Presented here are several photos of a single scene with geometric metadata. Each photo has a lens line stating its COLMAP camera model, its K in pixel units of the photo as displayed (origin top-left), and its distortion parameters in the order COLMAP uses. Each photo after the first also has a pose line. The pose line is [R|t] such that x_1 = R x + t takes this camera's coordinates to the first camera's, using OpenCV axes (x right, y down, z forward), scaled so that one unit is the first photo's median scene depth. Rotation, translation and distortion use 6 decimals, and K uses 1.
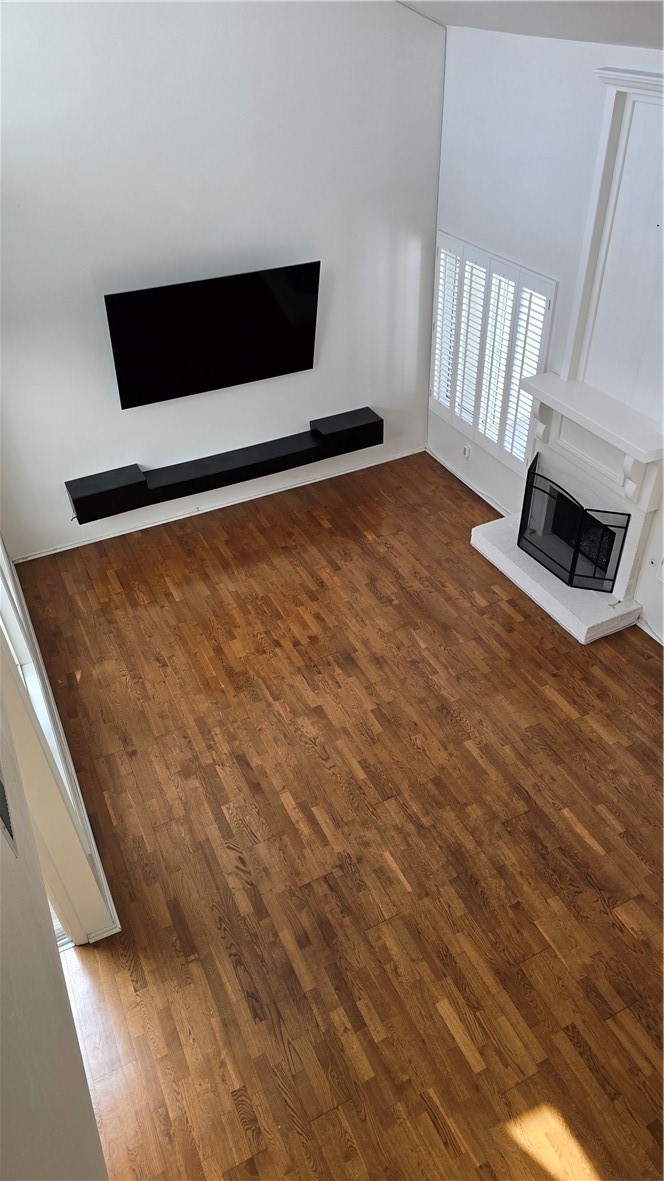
lens RADIAL K [[774.4, 0, 332.0], [0, 774.4, 590.5], [0, 0, 1]] dist [0.110128, -0.149737]
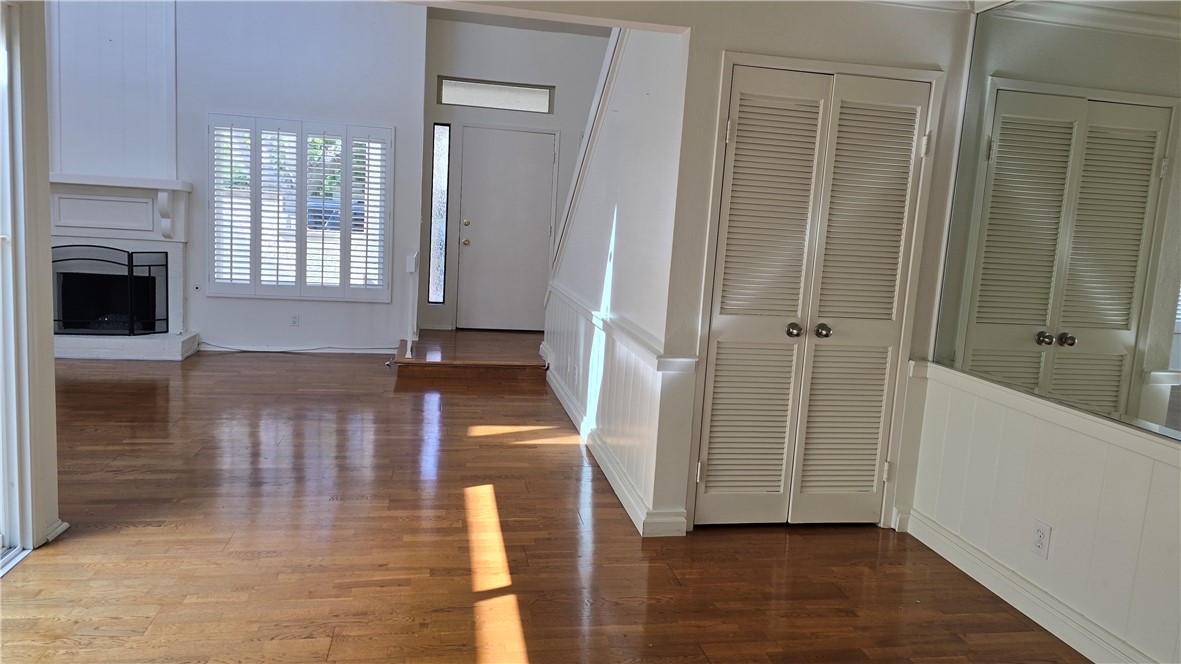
lens RADIAL K [[774.4, 0, 593.4], [0, 774.4, 310.1], [0, 0, 1]] dist [0.110128, -0.149737]
pose [[0.254168, -0.068293, 0.964746, -0.649873], [0.542816, 0.835655, -0.083853, 0.446064], [-0.800468, 0.544992, 0.249467, 0.209025]]
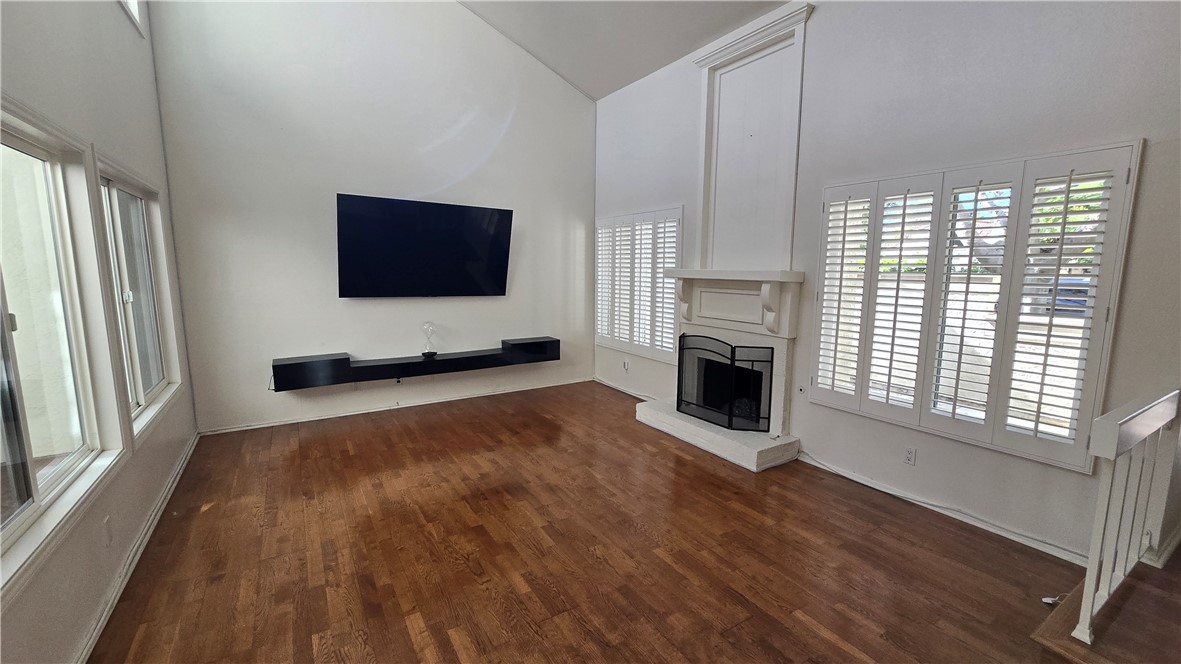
lens RADIAL K [[483.4, 0, 589.0], [0, 483.4, 330.5], [0, 0, 1]] dist [-0.001289, -0.000129]
pose [[0.994132, 0.024703, 0.105313, 0.039354], [0.032494, 0.860410, -0.508566, 0.231507], [-0.103175, 0.509004, 0.854558, 0.415745]]
